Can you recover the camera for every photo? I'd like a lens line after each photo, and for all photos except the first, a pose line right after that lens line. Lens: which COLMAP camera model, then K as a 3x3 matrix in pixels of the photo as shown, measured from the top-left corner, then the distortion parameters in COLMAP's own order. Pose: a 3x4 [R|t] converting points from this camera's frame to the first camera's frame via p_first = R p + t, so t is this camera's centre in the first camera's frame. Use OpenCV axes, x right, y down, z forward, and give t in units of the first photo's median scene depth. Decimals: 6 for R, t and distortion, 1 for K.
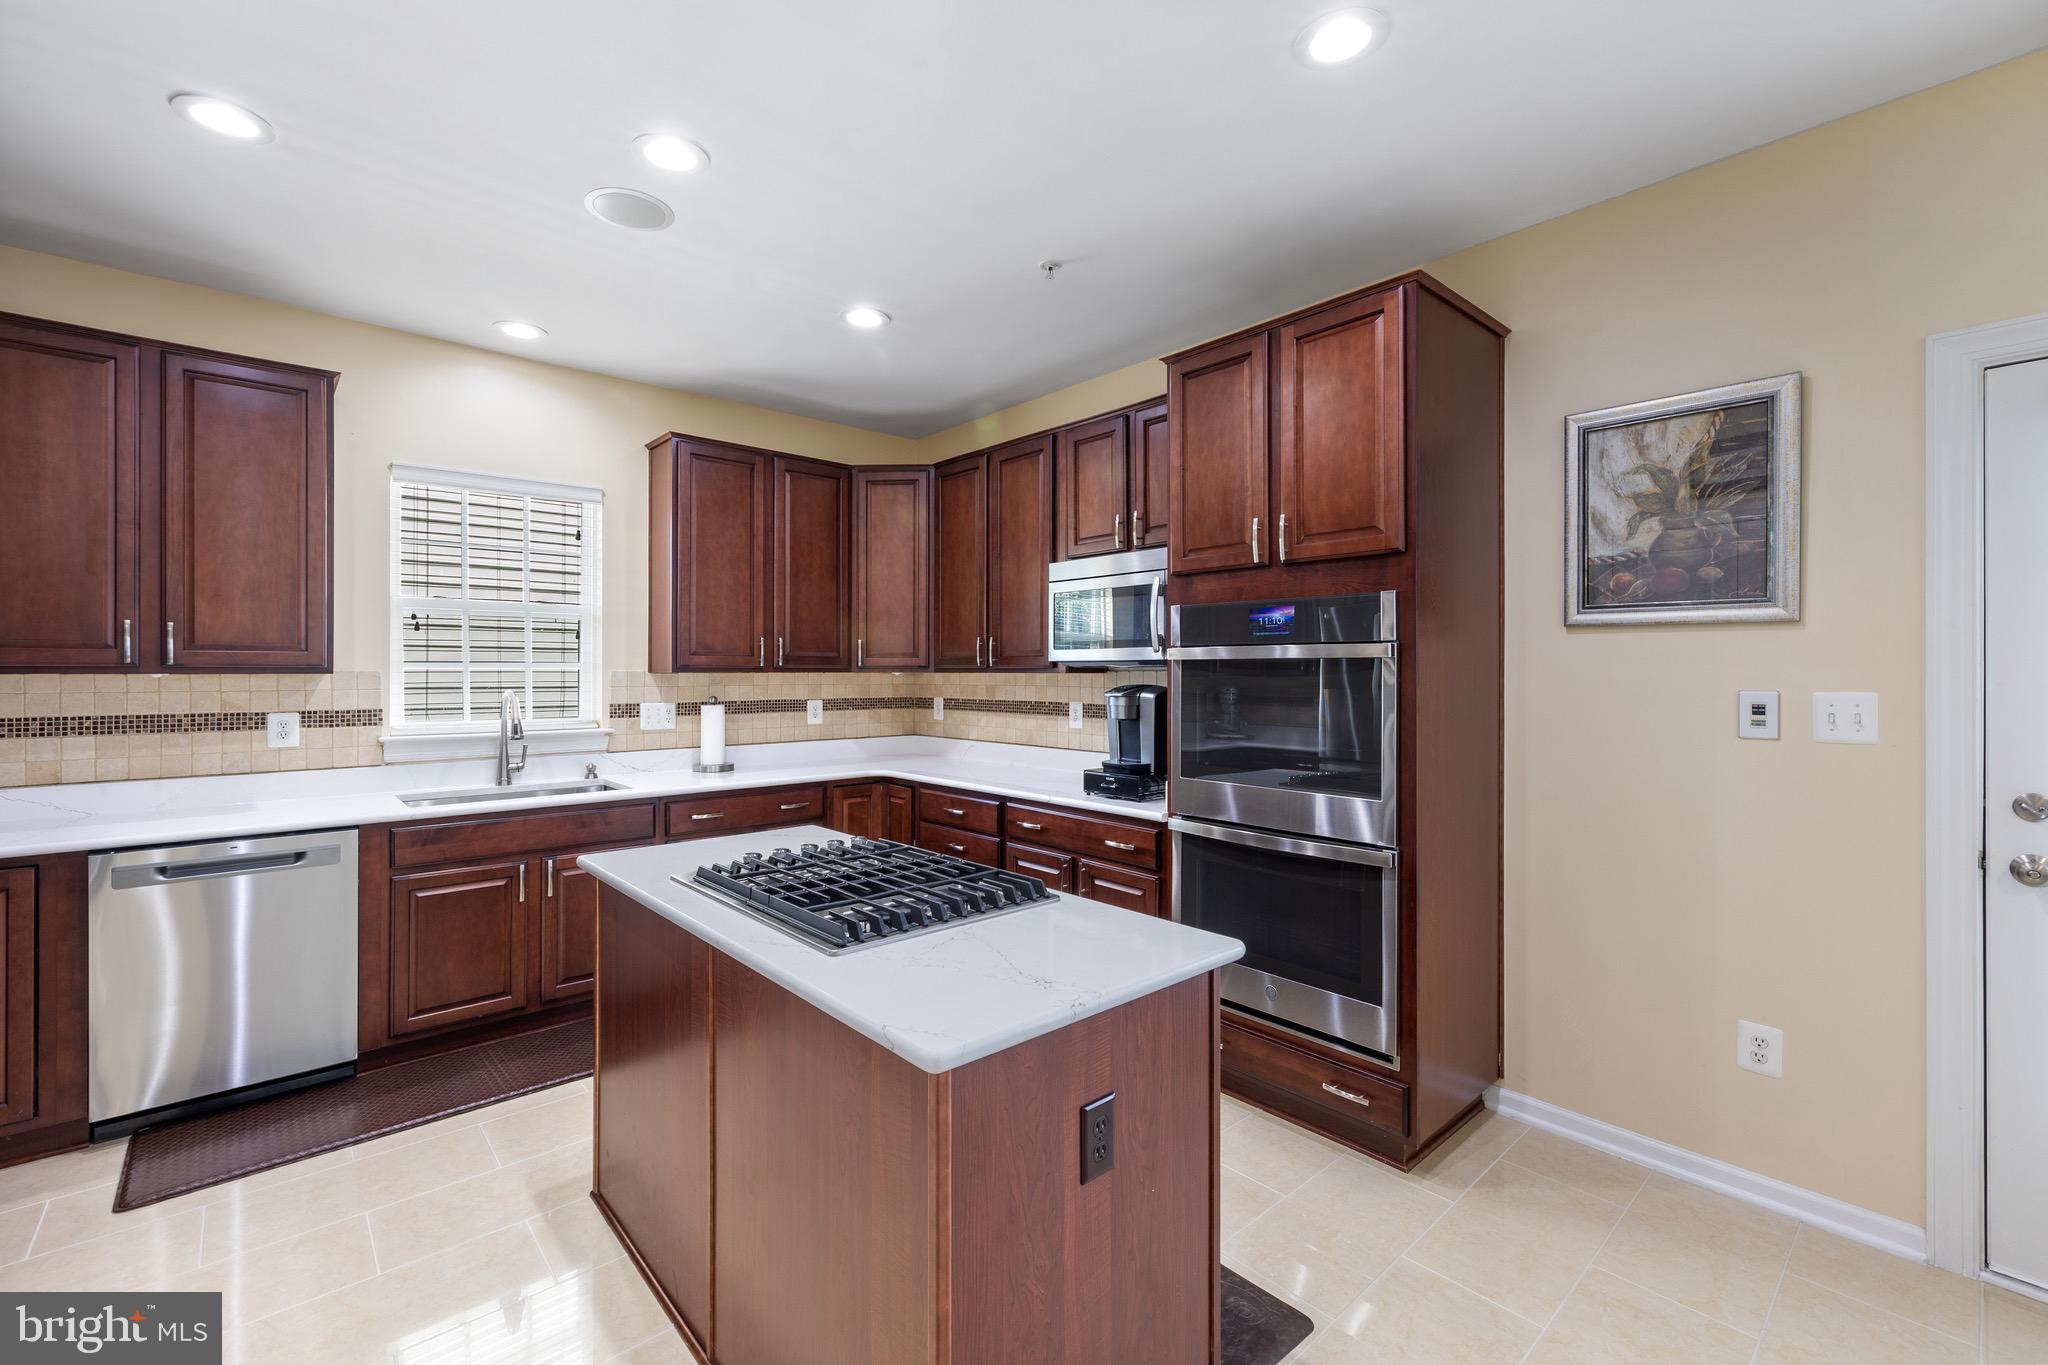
lens RADIAL K [[864.0, 0, 1020.8], [0, 864.0, 674.8], [0, 0, 1]] dist [0.000764, 0.000427]
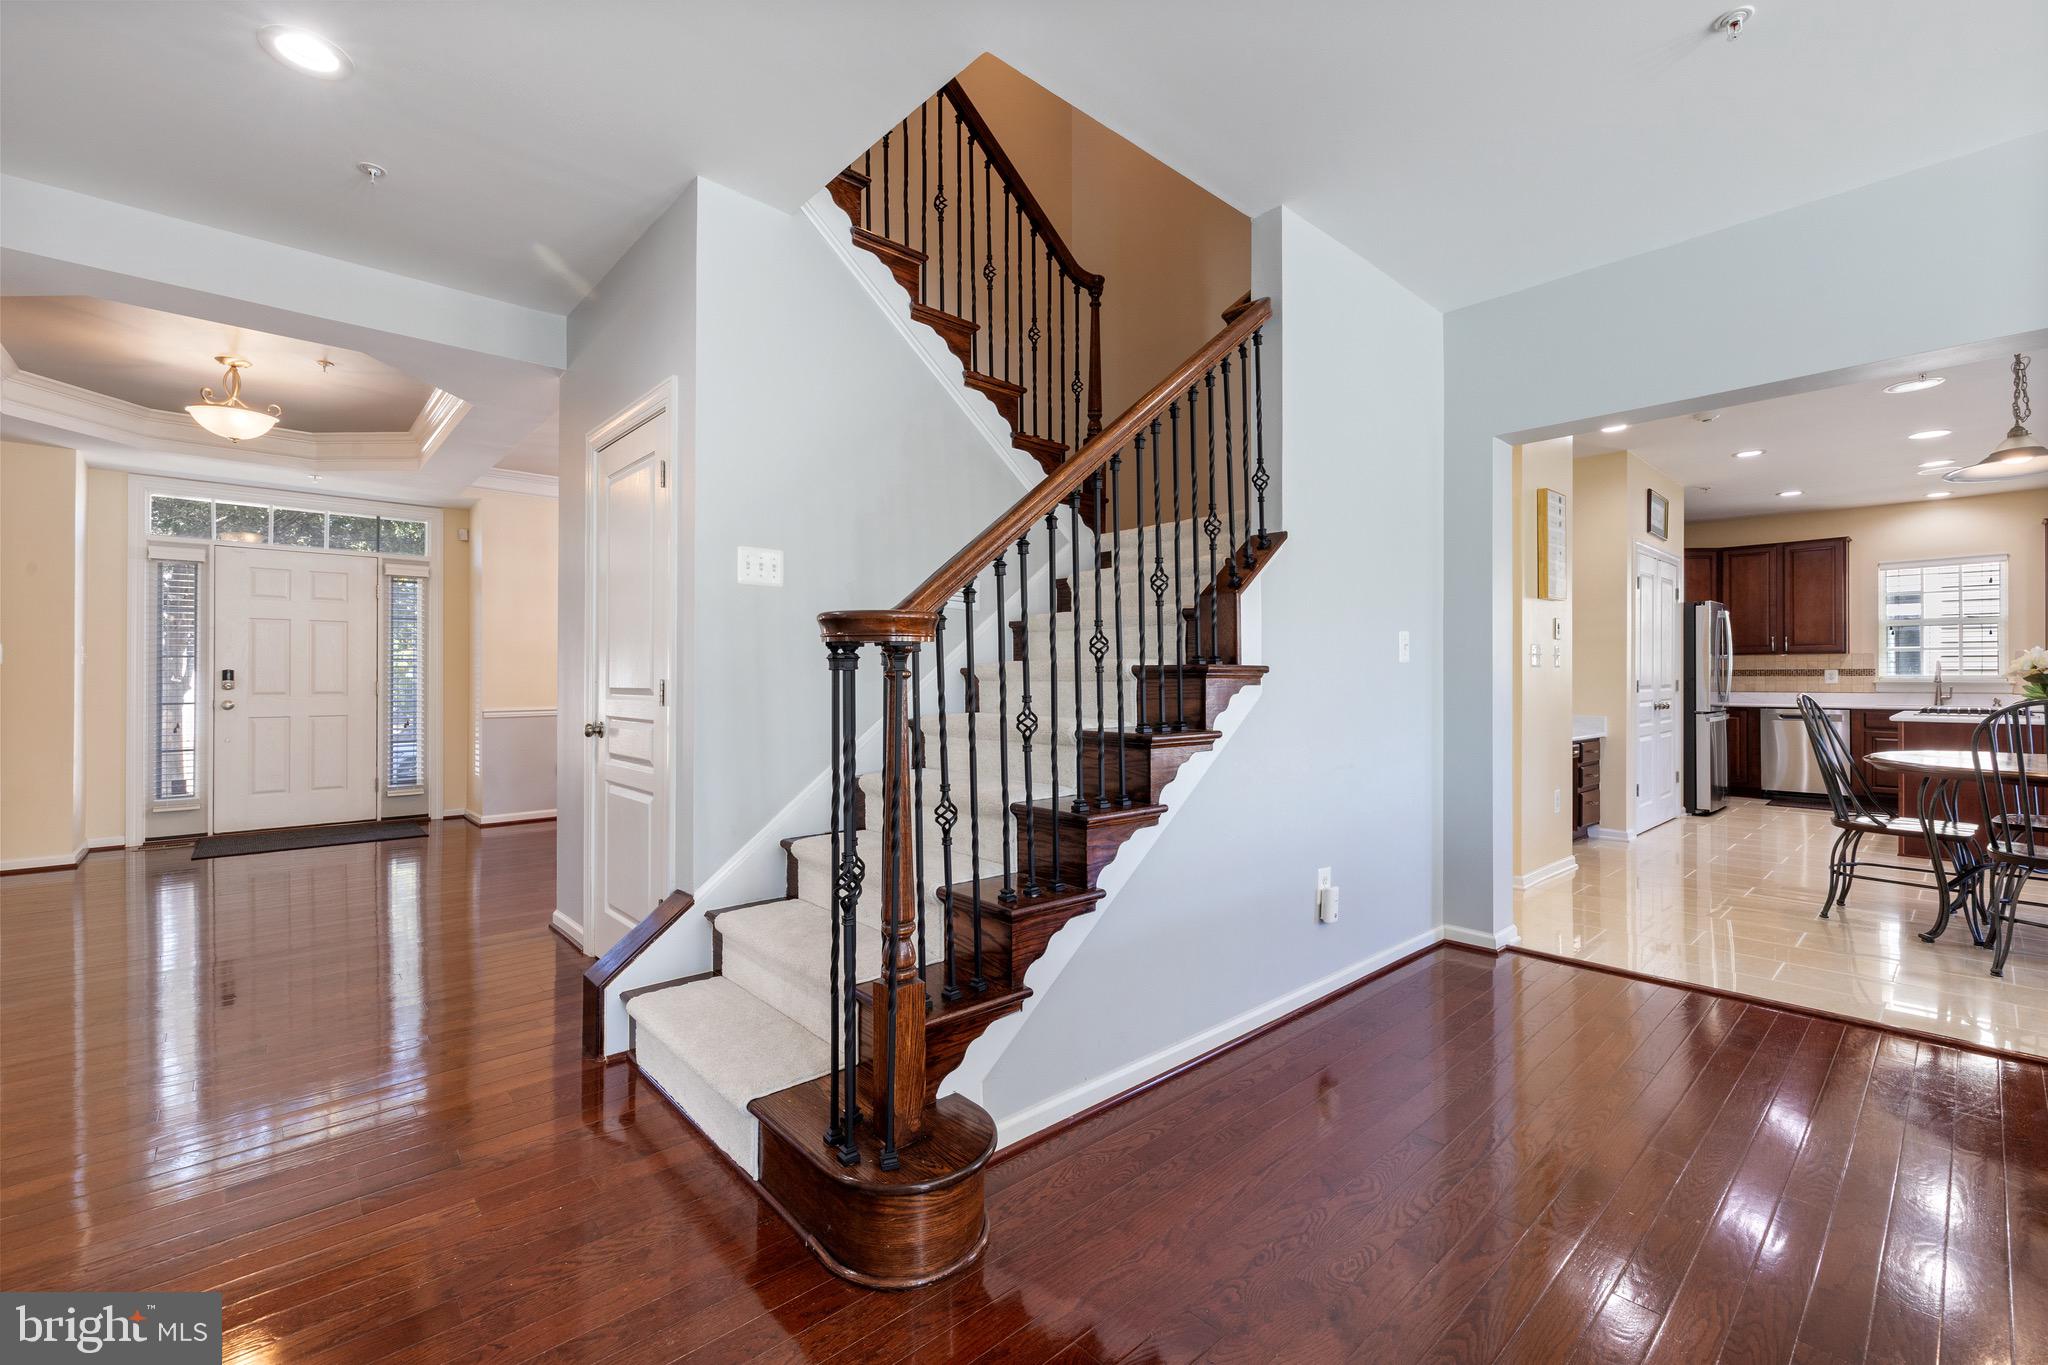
lens RADIAL K [[864.0, 0, 1020.8], [0, 864.0, 674.8], [0, 0, 1]] dist [0.000764, 0.000427]
pose [[0.001356, -0.003324, -0.999994, 1.601426], [-0.001324, 0.999994, -0.003326, 0.066672], [0.999998, 0.001329, 0.001352, -1.317825]]
